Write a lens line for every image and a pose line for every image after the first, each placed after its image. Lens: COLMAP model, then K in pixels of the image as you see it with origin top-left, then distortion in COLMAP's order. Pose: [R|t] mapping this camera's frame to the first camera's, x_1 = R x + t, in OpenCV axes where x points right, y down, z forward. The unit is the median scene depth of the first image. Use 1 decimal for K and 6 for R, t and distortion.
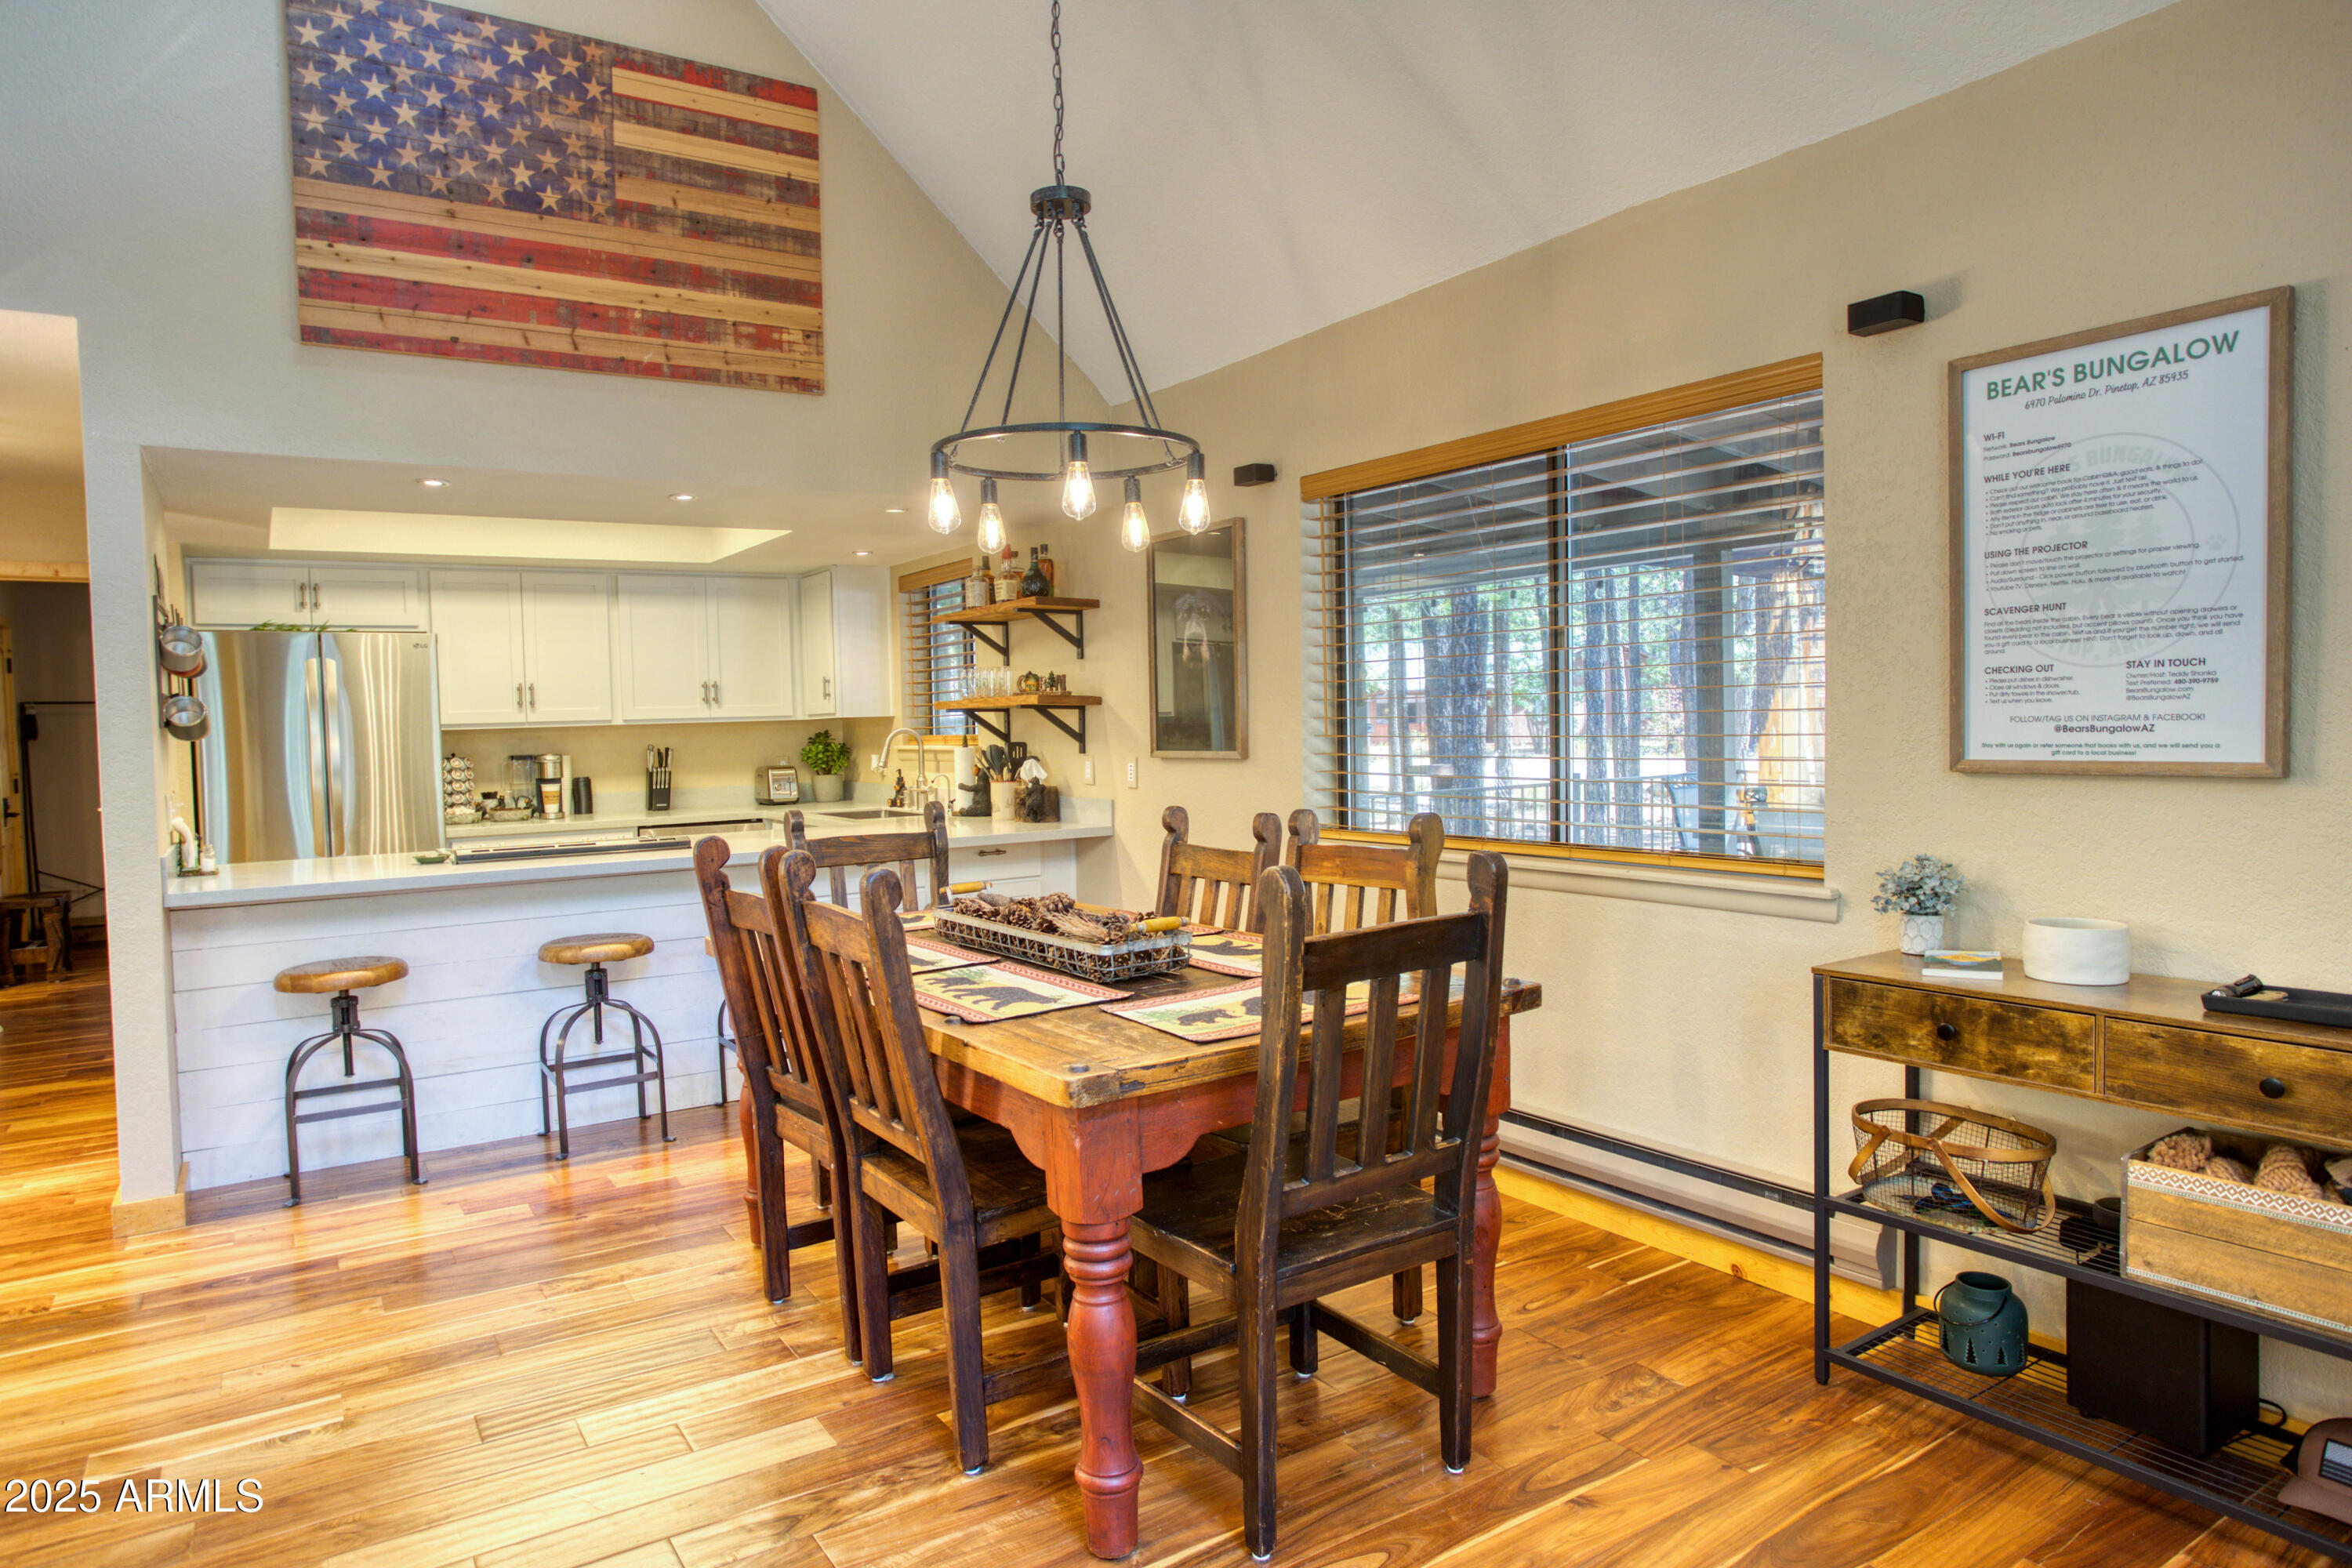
lens RADIAL K [[1508.6, 0, 1176.0], [0, 1508.6, 784.0], [0, 0, 1]] dist [-0.004555, 0.000590]
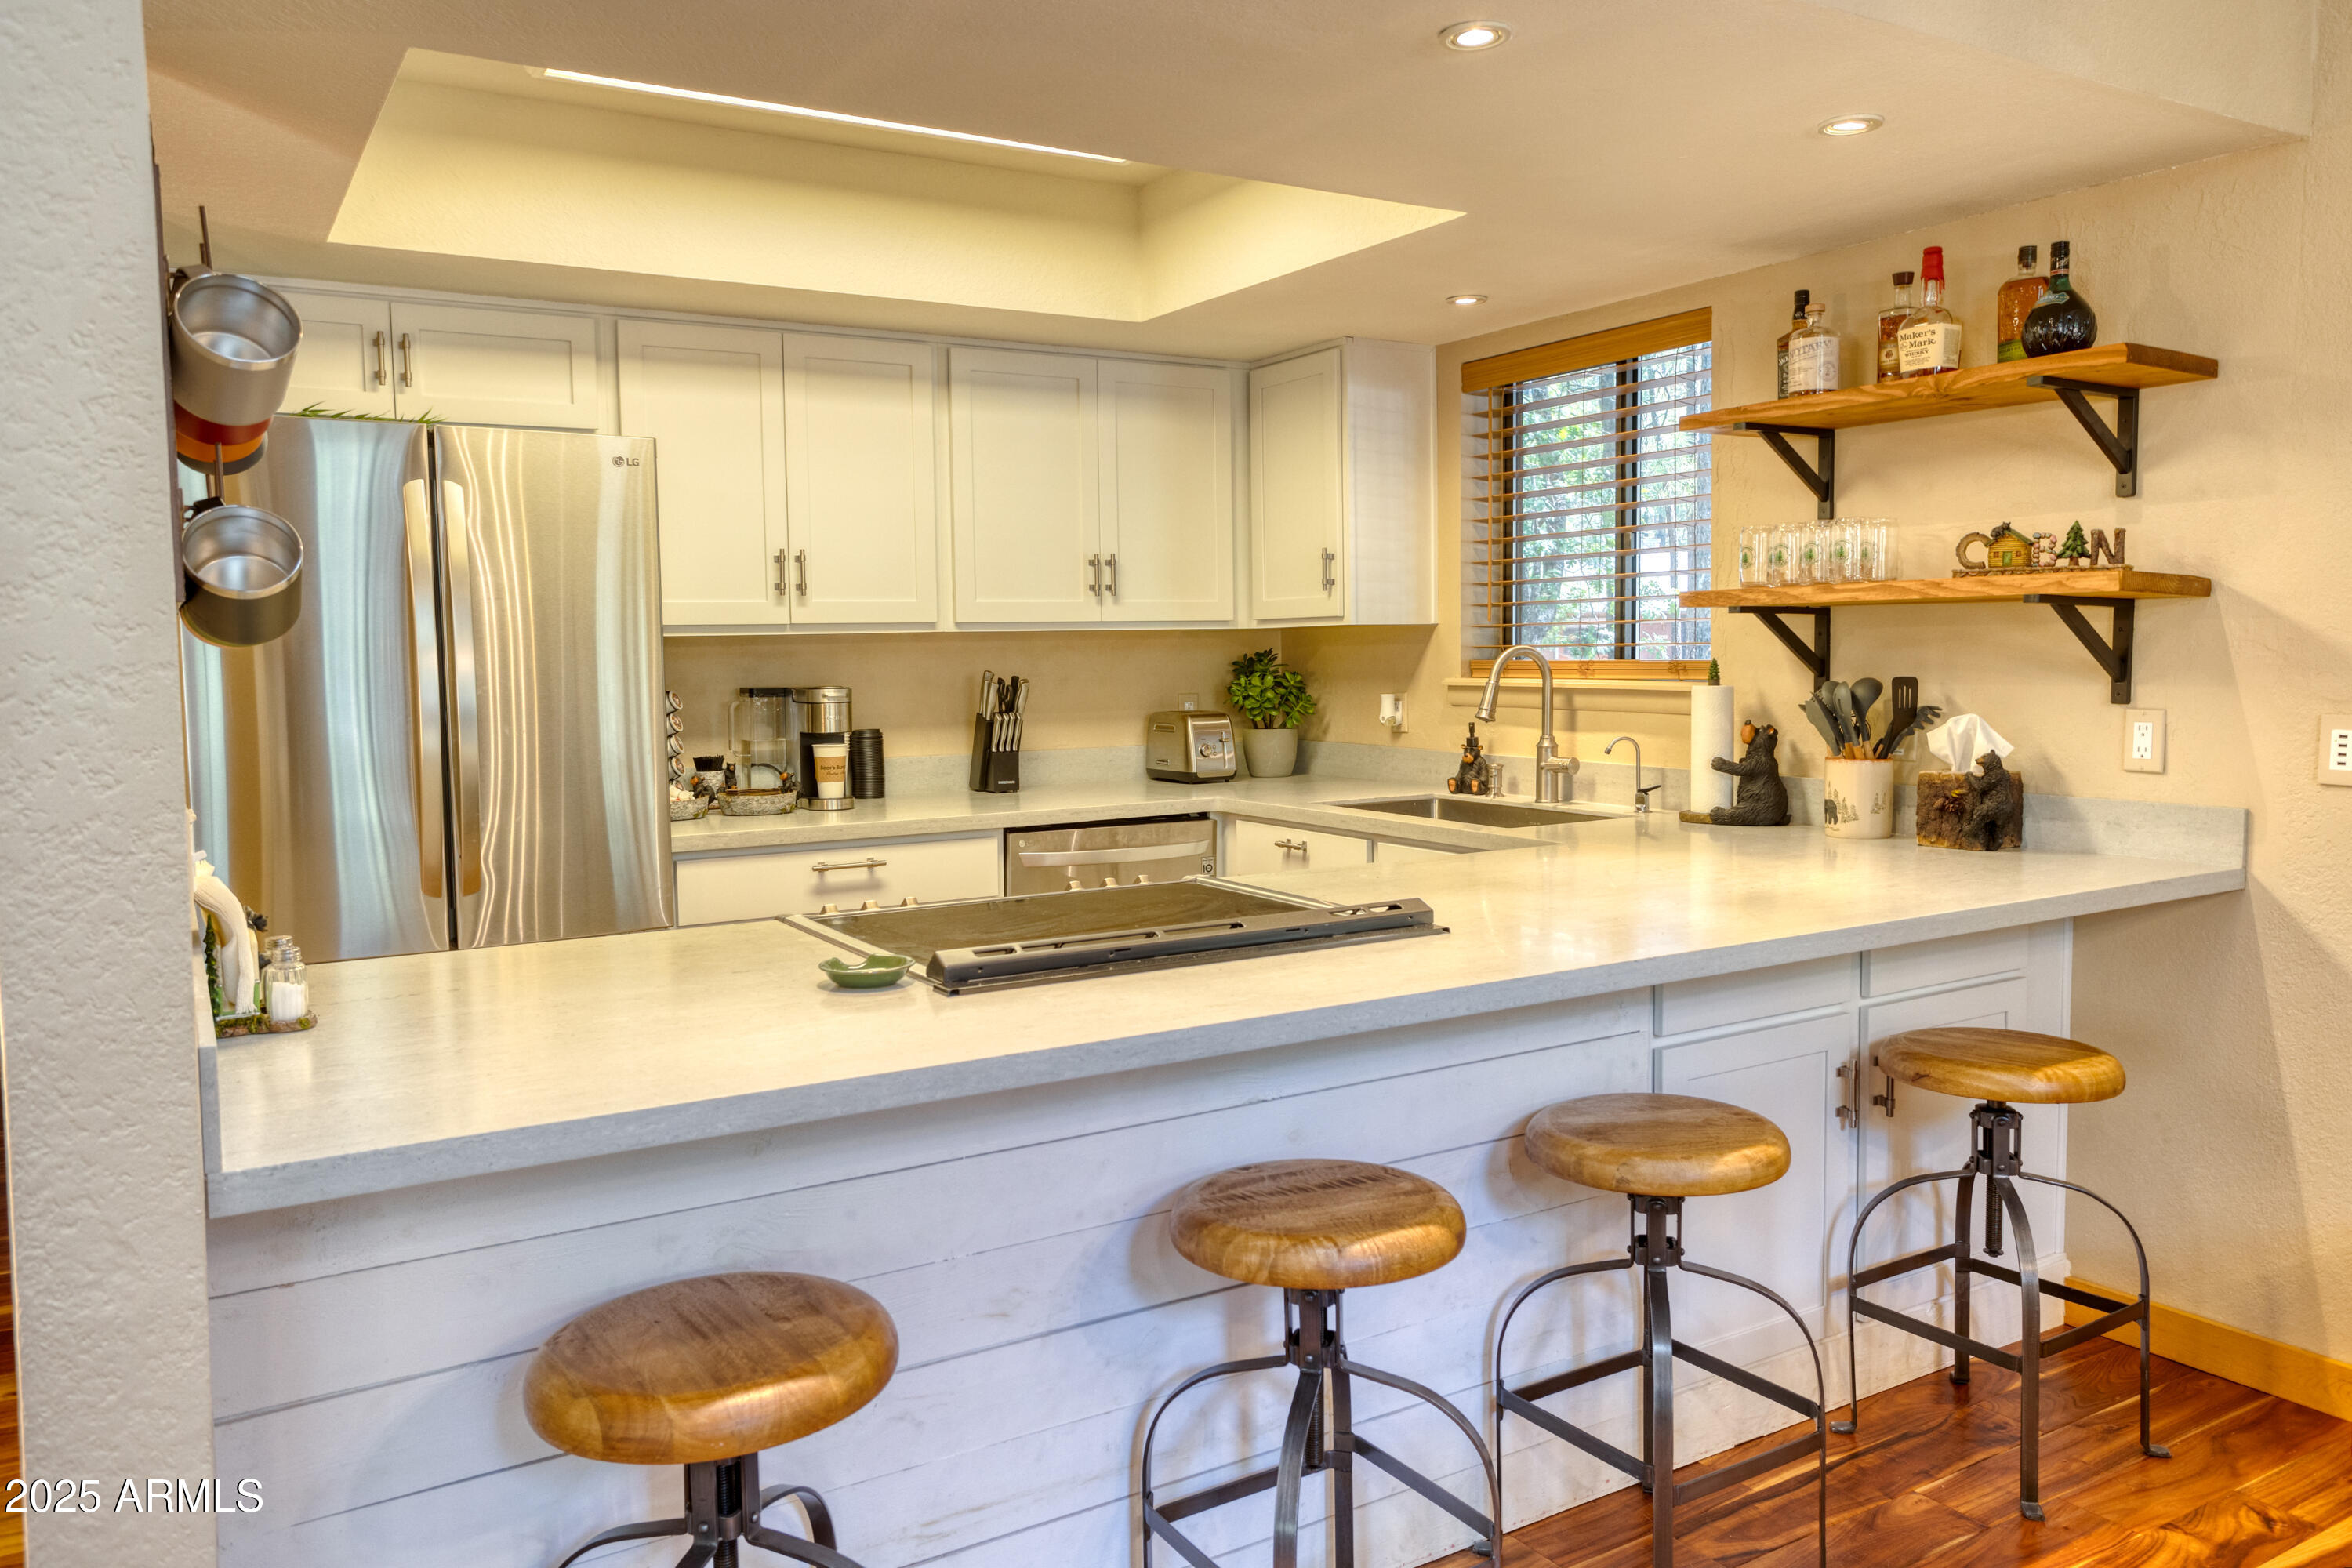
lens RADIAL K [[1706.7, 0, 1176.0], [0, 1706.7, 784.0], [0, 0, 1]] dist [-0.000788, 0.002027]
pose [[0.999903, 0.013812, -0.001661, -0.295791], [-0.013740, 0.999202, 0.037500, -0.009924], [0.002177, -0.037473, 0.999295, 0.410049]]
